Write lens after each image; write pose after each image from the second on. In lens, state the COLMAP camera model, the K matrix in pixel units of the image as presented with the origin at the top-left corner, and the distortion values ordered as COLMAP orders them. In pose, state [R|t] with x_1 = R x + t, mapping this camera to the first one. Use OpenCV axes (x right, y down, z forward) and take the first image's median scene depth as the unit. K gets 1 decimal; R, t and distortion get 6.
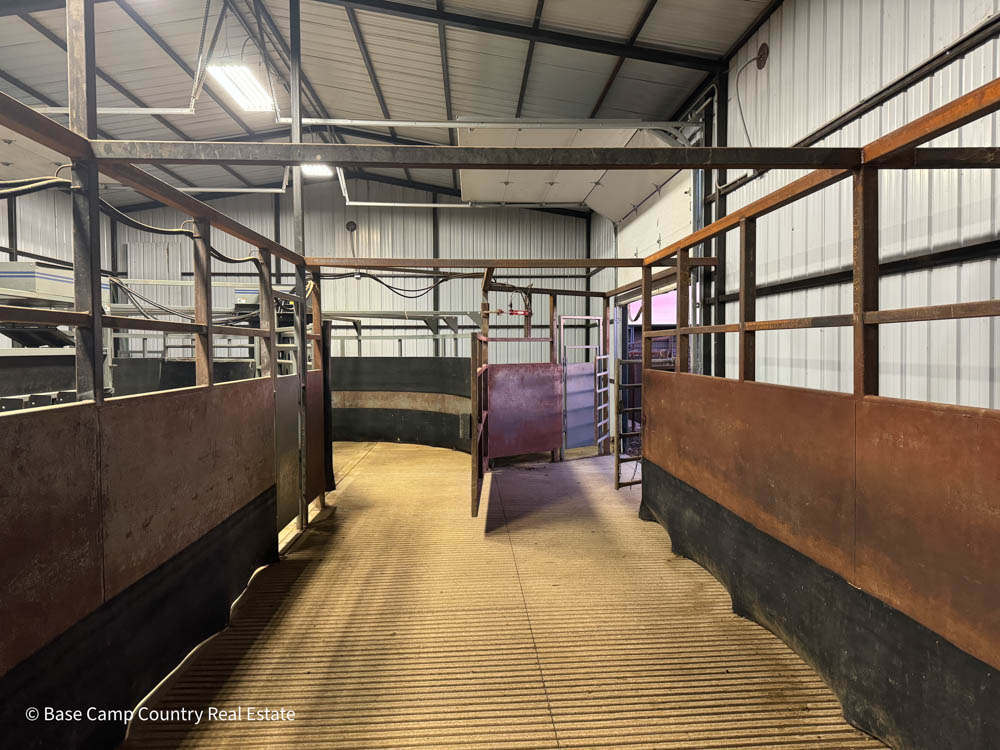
lens RADIAL K [[697.6, 0, 500.0], [0, 697.6, 375.0], [0, 0, 1]] dist [-0.001828, -0.002145]
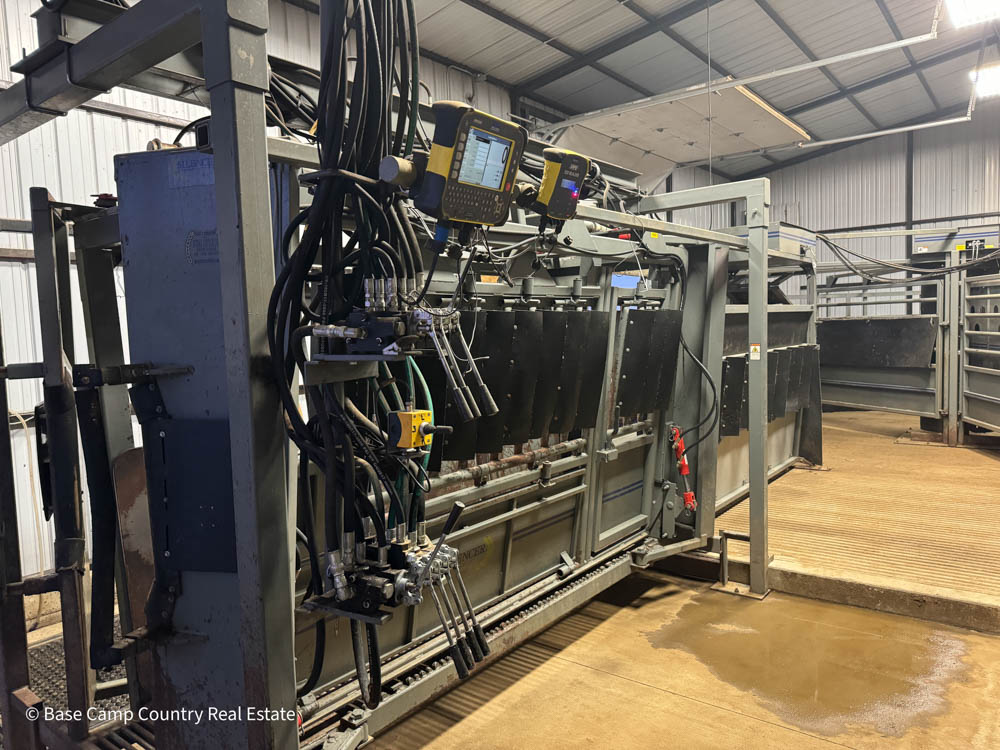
lens RADIAL K [[697.6, 0, 500.0], [0, 697.6, 375.0], [0, 0, 1]] dist [-0.001828, -0.002145]
pose [[0.743612, 0.026938, -0.668068, -0.167693], [0.008688, 0.998714, 0.049940, 0.005741], [0.668555, -0.042940, 0.742422, -0.044891]]
